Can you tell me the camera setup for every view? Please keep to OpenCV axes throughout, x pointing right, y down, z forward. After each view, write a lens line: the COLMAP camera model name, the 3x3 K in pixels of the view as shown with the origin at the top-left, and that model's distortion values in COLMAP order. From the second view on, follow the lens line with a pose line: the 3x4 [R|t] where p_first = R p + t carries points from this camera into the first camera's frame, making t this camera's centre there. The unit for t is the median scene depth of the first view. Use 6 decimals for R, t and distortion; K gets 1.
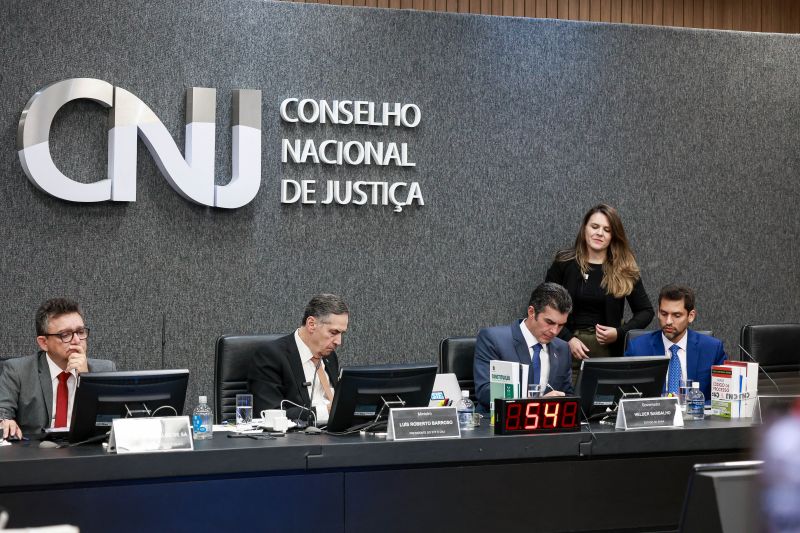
lens RADIAL K [[2146.4, 0, 400.0], [0, 2146.4, 266.5], [0, 0, 1]] dist [0.152494, -0.363007]
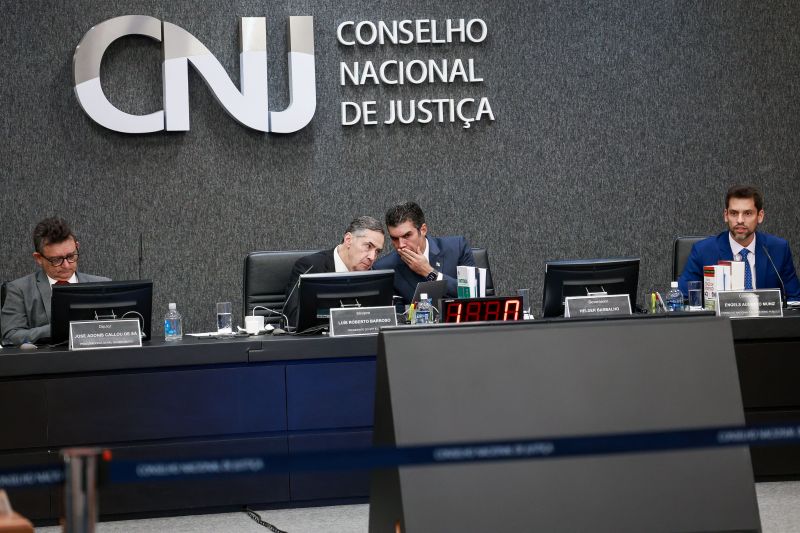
lens RADIAL K [[3386.6, 0, 400.0], [0, 3386.6, 266.5], [0, 0, 1]] dist [1.226438, -1.335345]
pose [[0.967601, -0.034107, -0.250169, 0.370930], [0.039468, 0.999086, 0.016443, 0.012192], [0.249379, -0.025784, 0.968063, -0.558401]]
